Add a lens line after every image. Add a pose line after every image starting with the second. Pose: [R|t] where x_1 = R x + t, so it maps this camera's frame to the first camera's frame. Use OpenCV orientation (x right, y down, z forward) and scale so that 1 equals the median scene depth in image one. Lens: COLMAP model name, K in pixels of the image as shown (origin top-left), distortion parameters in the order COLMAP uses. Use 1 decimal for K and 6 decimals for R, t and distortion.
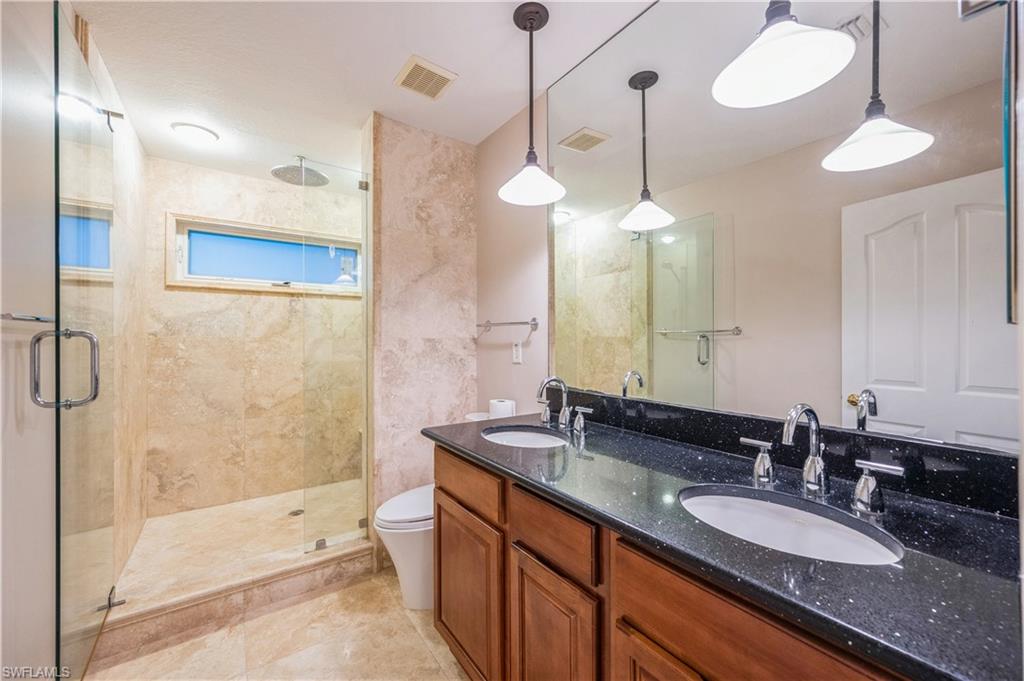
lens RADIAL K [[403.3, 0, 512.0], [0, 403.3, 340.5], [0, 0, 1]] dist [-0.001478, -0.000433]
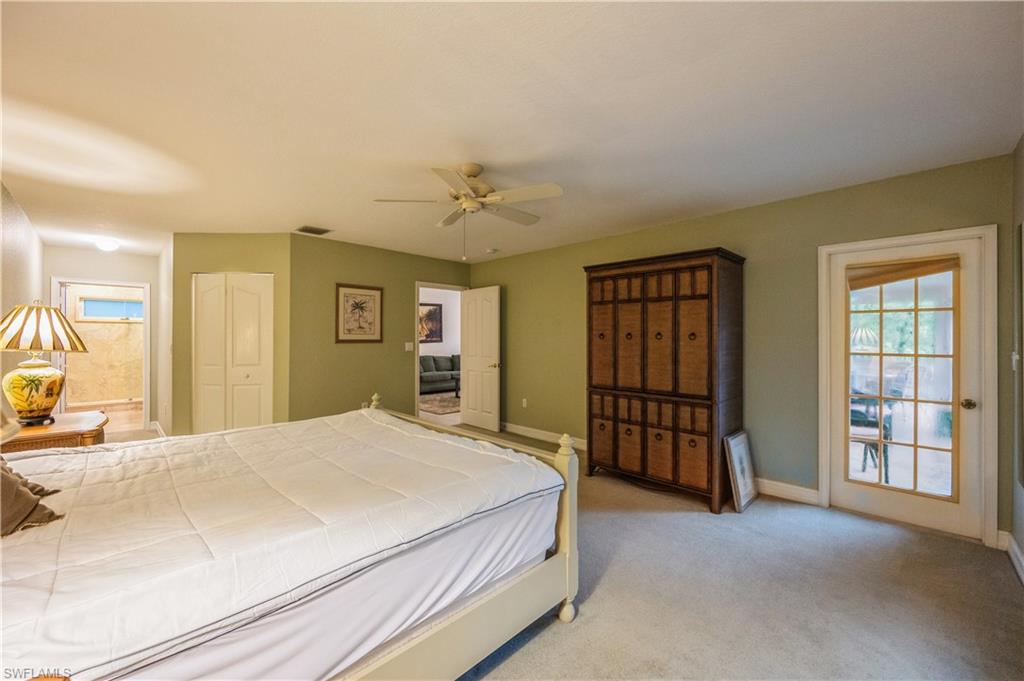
lens RADIAL K [[403.3, 0, 512.0], [0, 403.3, 340.5], [0, 0, 1]] dist [-0.001478, -0.000433]
pose [[0.984701, 0.004431, 0.174199, 1.535262], [-0.004417, 0.999990, -0.000467, -0.011430], [-0.174199, -0.000310, 0.984710, -2.129586]]
